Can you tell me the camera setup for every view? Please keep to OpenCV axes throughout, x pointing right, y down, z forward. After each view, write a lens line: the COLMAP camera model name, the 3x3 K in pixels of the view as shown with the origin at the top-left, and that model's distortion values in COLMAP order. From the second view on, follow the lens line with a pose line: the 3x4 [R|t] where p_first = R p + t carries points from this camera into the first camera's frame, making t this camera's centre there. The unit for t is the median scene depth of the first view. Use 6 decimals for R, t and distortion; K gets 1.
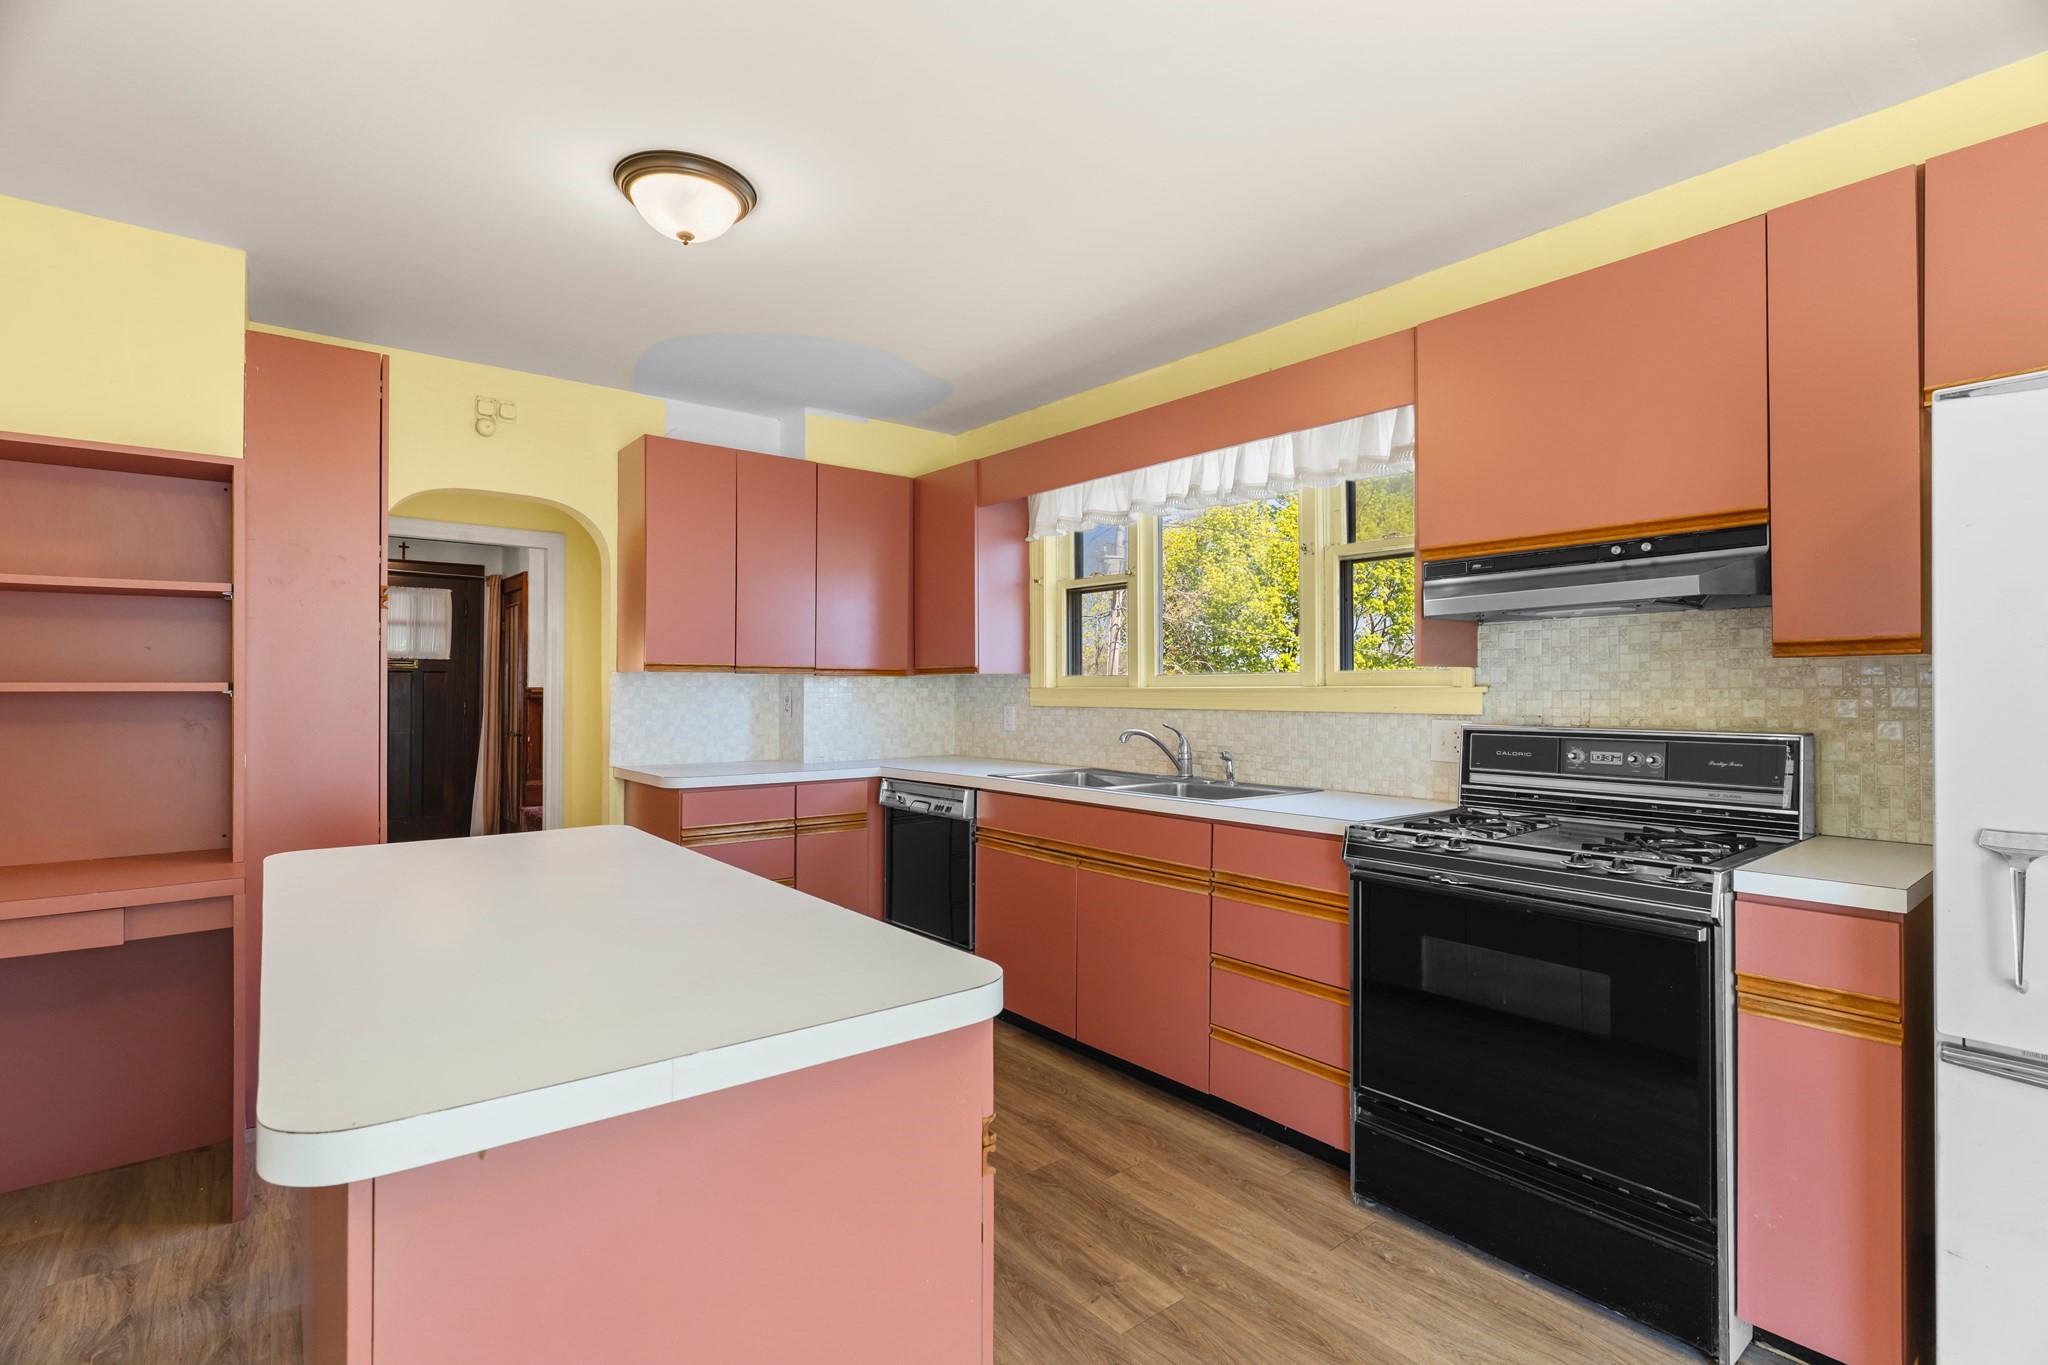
lens RADIAL K [[973.8, 0, 1037.6], [0, 973.8, 684.3], [0, 0, 1]] dist [0.001786, -0.000017]
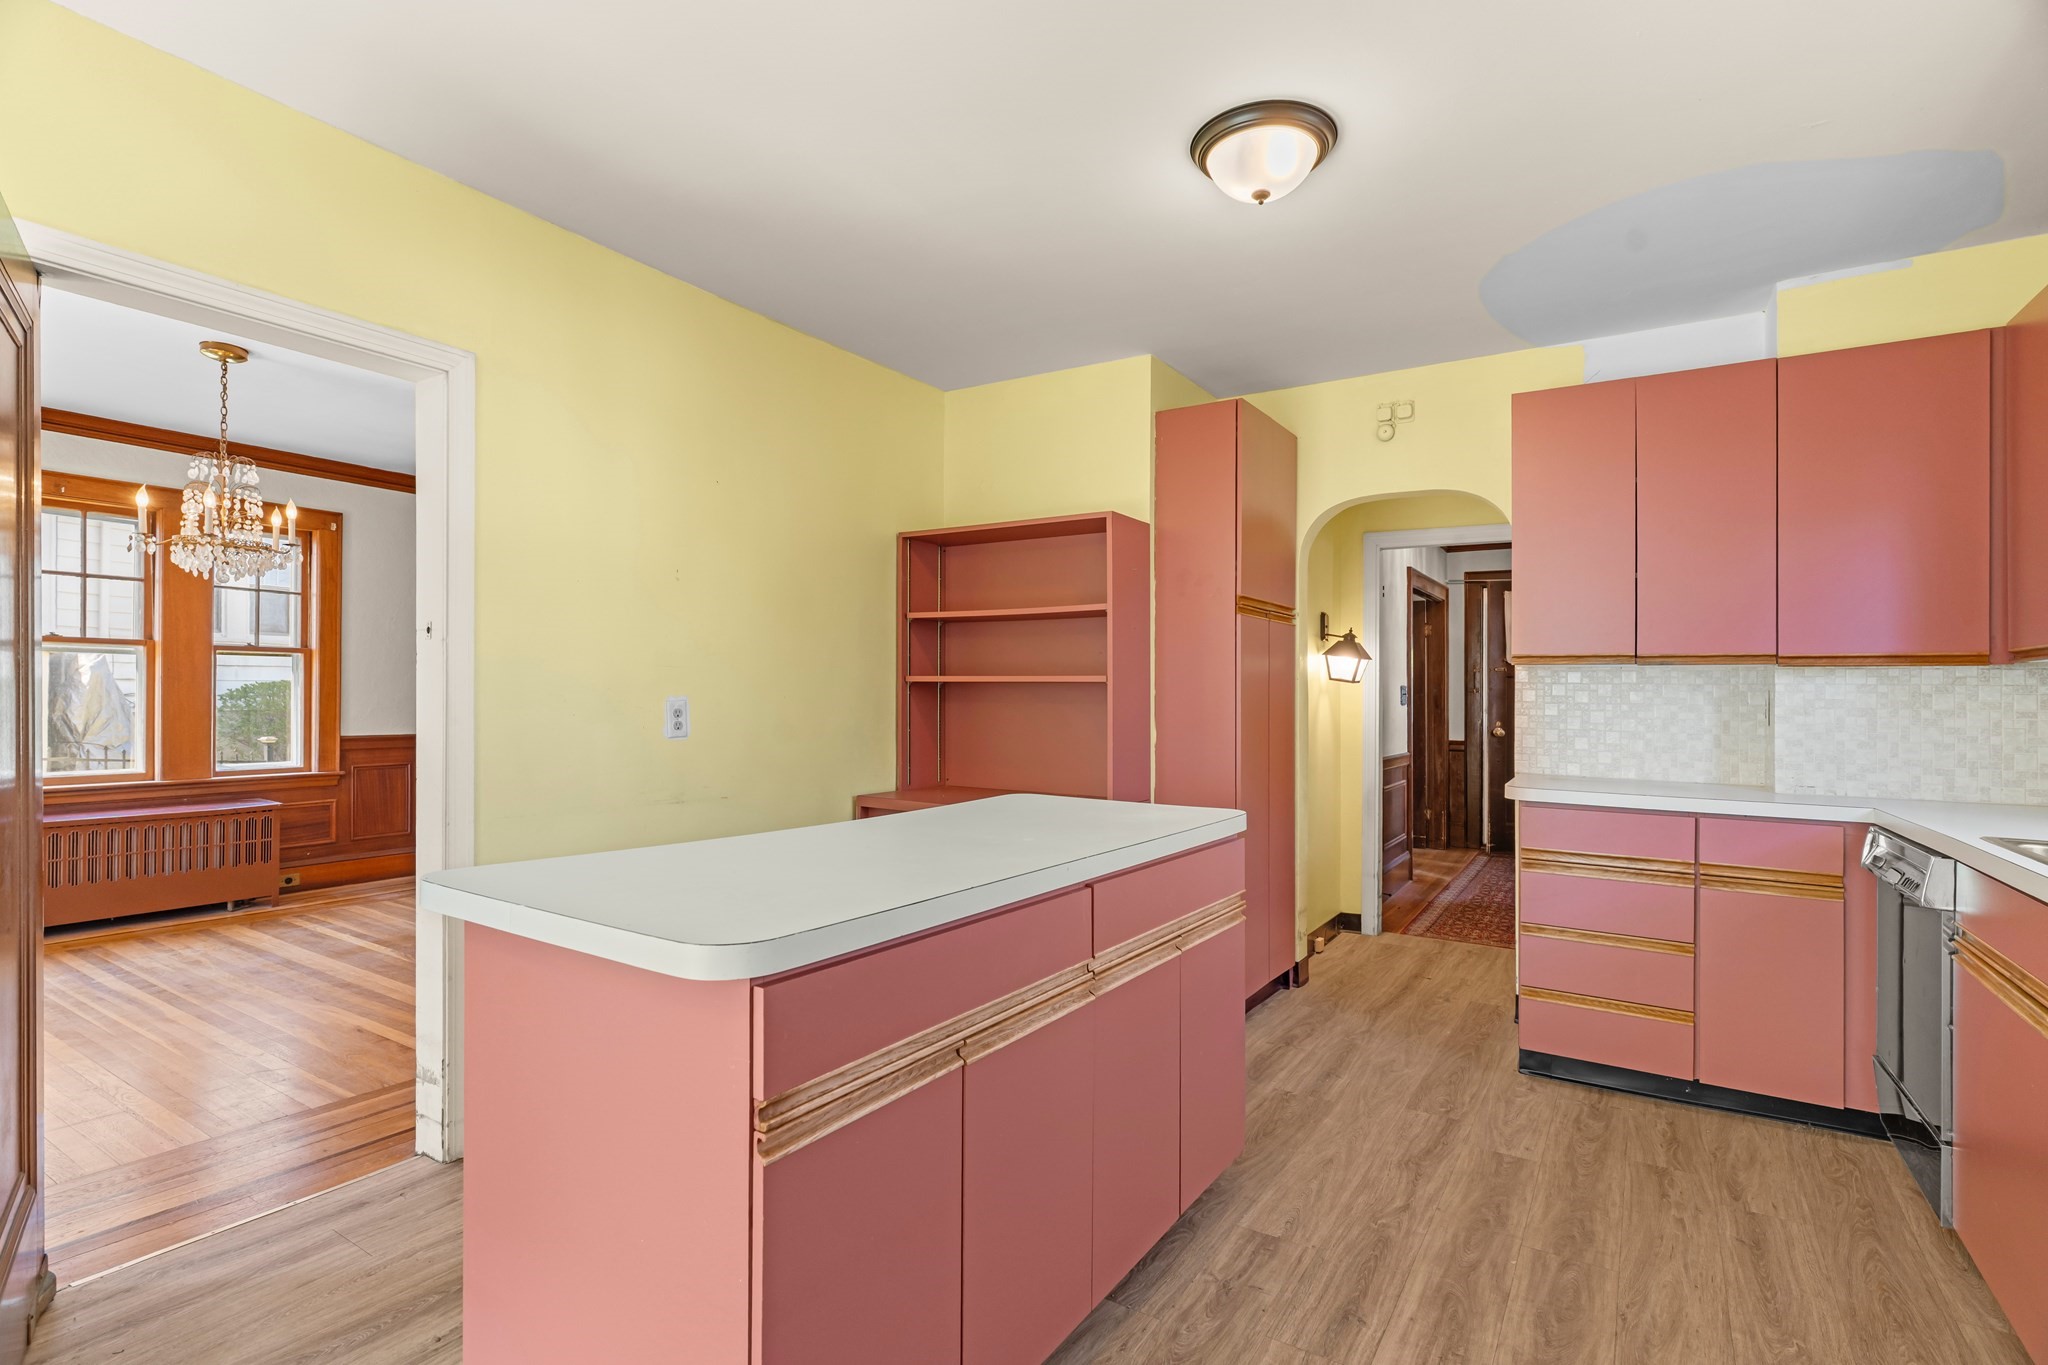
lens RADIAL K [[973.8, 0, 1015.8], [0, 973.8, 695.3], [0, 0, 1]] dist [0.001786, -0.000017]
pose [[0.320384, 0.005635, -0.947271, 0.248035], [-0.006923, 0.999970, 0.003607, 0.012374], [0.947263, 0.005402, 0.320413, 0.258271]]
